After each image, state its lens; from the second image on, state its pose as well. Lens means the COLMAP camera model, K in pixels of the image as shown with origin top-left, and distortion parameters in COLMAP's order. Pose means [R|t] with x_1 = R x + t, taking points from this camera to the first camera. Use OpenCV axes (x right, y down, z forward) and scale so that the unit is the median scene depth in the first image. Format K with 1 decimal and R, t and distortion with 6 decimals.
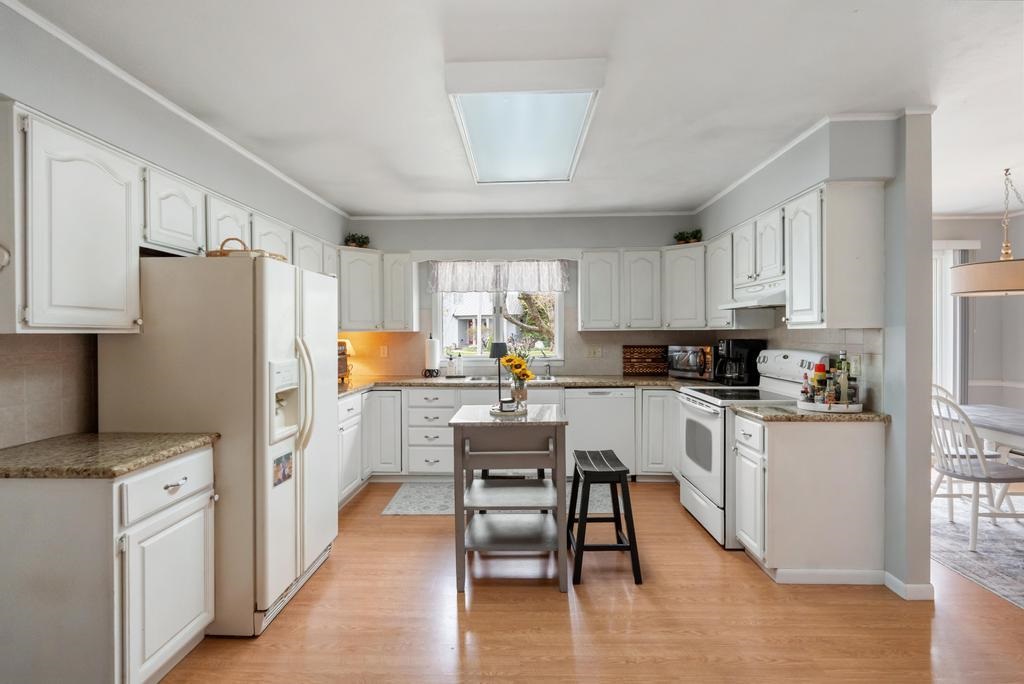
lens RADIAL K [[504.9, 0, 511.6], [0, 504.9, 336.5], [0, 0, 1]] dist [-0.001854, 0.000082]
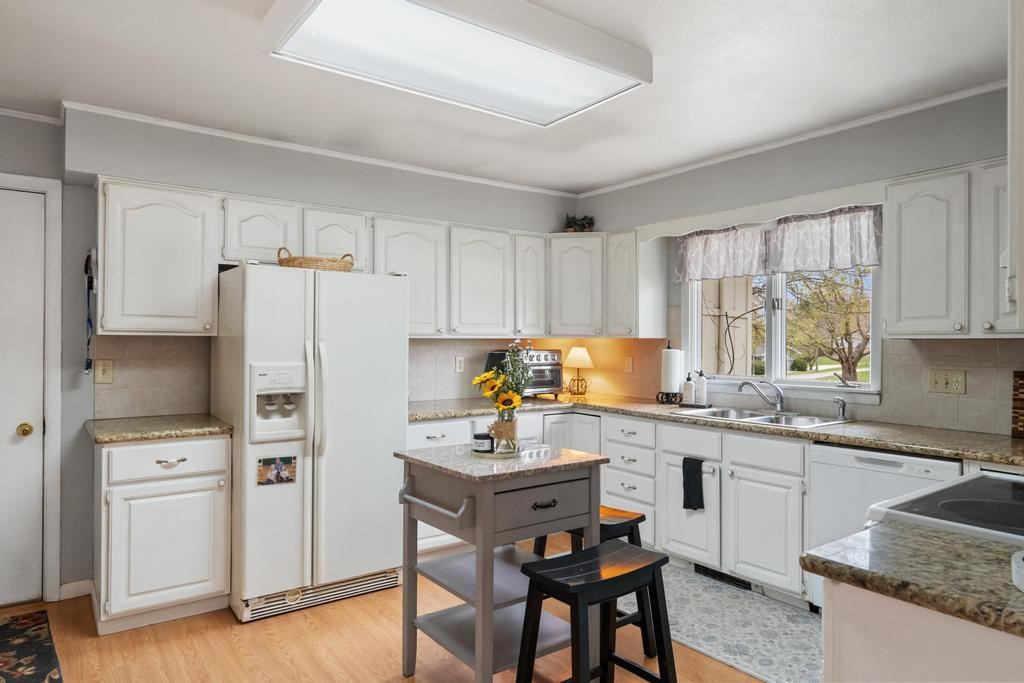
lens RADIAL K [[644.9, 0, 510.5], [0, 644.9, 340.5], [0, 0, 1]] dist [-0.001819, 0.003000]
pose [[0.607204, 0.007033, -0.794515, 0.458996], [-0.015900, 0.999868, -0.003300, -0.001020], [0.794387, 0.014637, 0.607236, 0.313271]]
